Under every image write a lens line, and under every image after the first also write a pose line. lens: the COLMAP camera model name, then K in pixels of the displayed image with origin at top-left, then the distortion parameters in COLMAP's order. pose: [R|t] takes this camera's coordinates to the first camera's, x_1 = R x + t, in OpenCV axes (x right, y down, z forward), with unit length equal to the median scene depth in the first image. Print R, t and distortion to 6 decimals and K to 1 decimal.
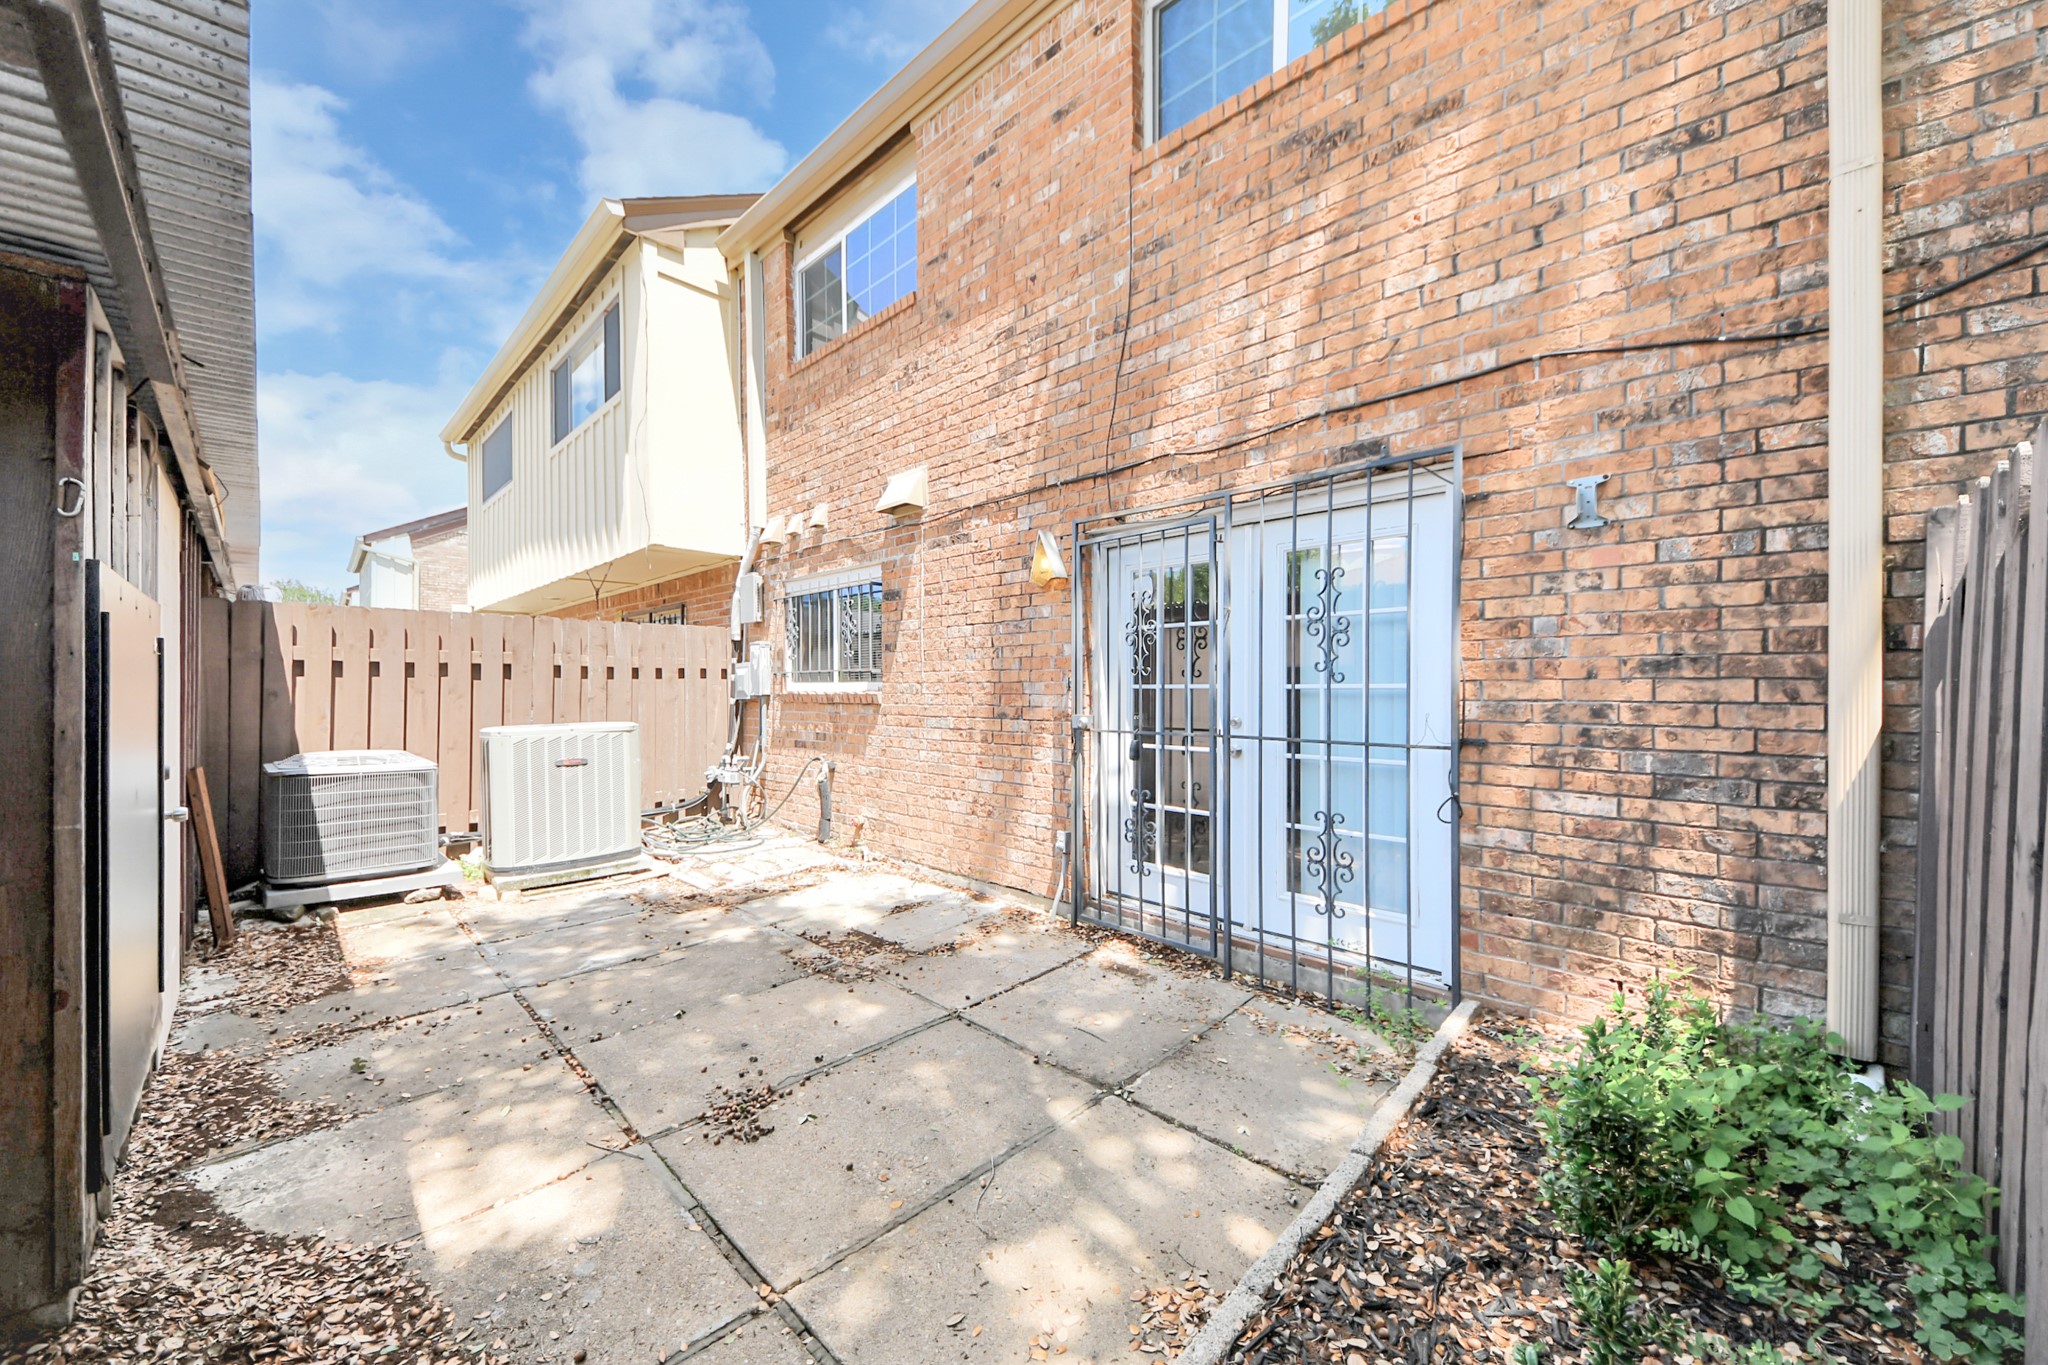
lens RADIAL K [[752.9, 0, 1024.0], [0, 752.9, 682.5], [0, 0, 1]] dist [-0.000295, -0.000045]
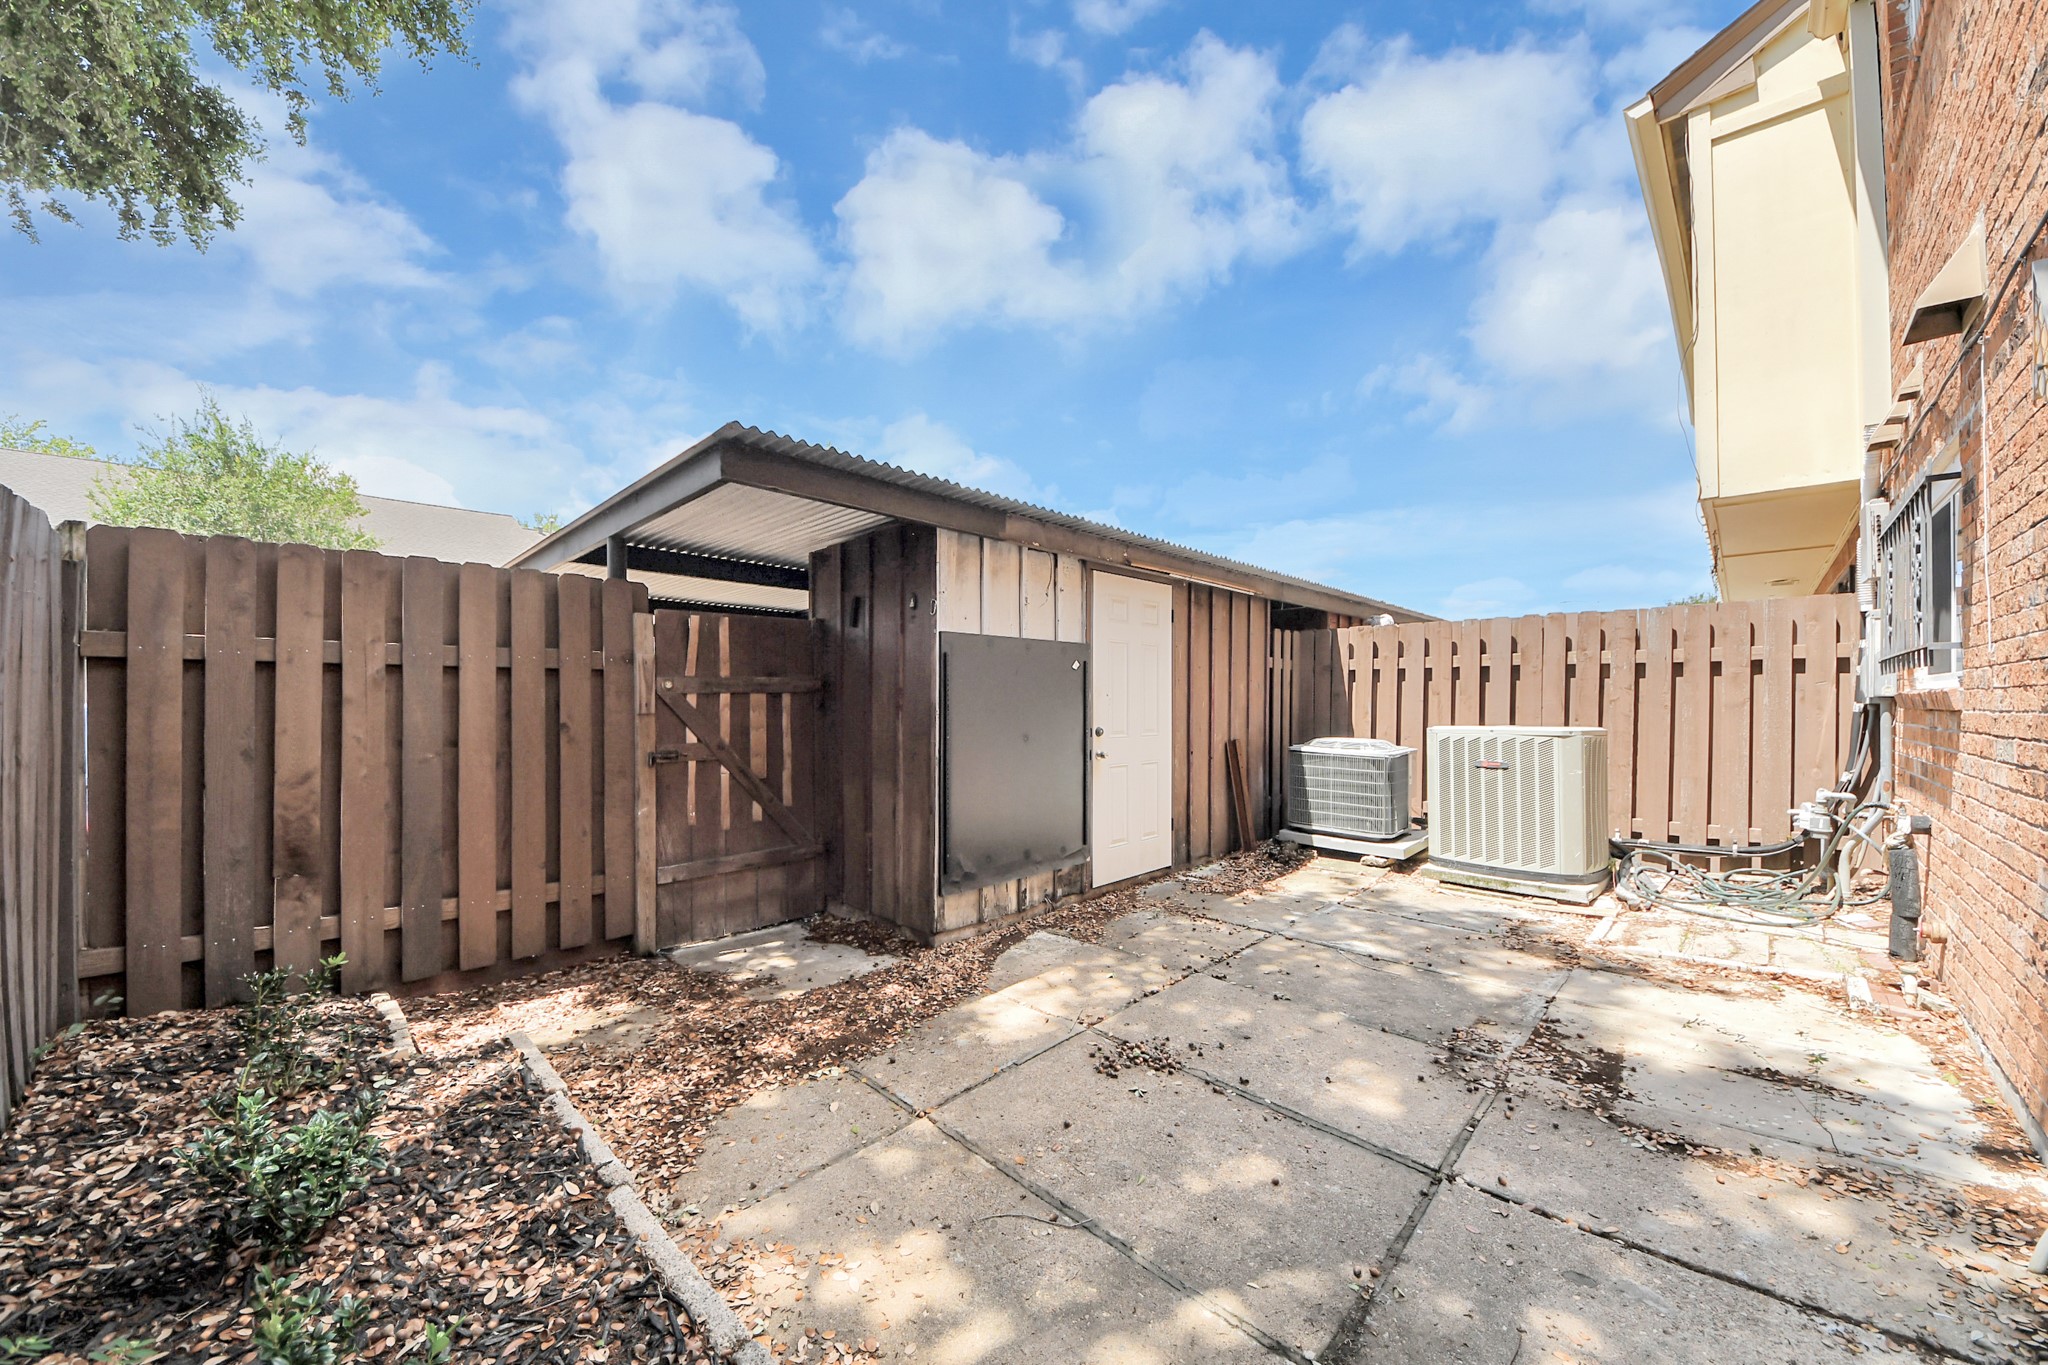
lens RADIAL K [[734.3, 0, 1024.0], [0, 734.3, 682.5], [0, 0, 1]] dist [0.058644, -0.024913]
pose [[-0.000227, -0.018224, -0.999834, 0.464556], [0.011428, 0.999769, -0.018225, 0.013168], [0.999935, -0.011430, -0.000019, 0.513044]]
